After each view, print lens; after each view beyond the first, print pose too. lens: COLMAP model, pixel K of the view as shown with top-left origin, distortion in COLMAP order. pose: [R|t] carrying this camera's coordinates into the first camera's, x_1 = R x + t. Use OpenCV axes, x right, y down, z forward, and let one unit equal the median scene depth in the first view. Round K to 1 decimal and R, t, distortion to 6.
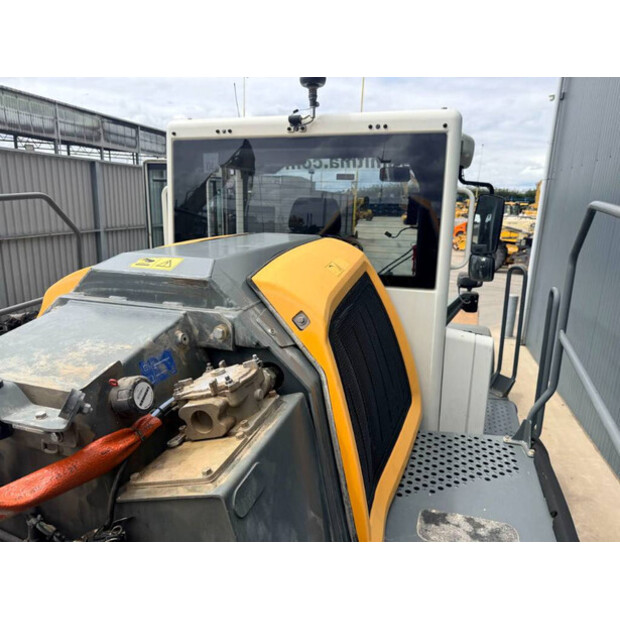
lens RADIAL K [[437.3, 0, 320.6], [0, 437.3, 309.5], [0, 0, 1]] dist [0.091483, -0.125434]
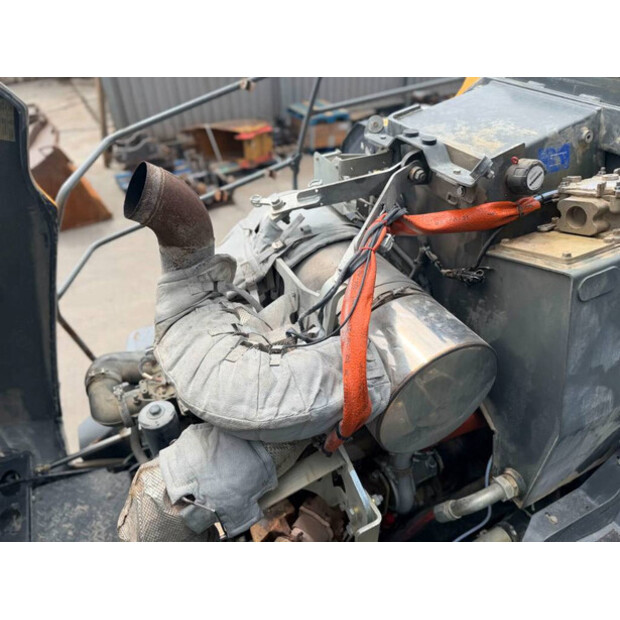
lens RADIAL K [[437.3, 0, 320.6], [0, 437.3, 309.5], [0, 0, 1]] dist [0.091483, -0.125434]
pose [[0.685524, 0.431204, -0.586617, 0.040702], [-0.147916, 0.871423, 0.467700, 0.032612], [0.712865, -0.233849, 0.661164, -0.229278]]
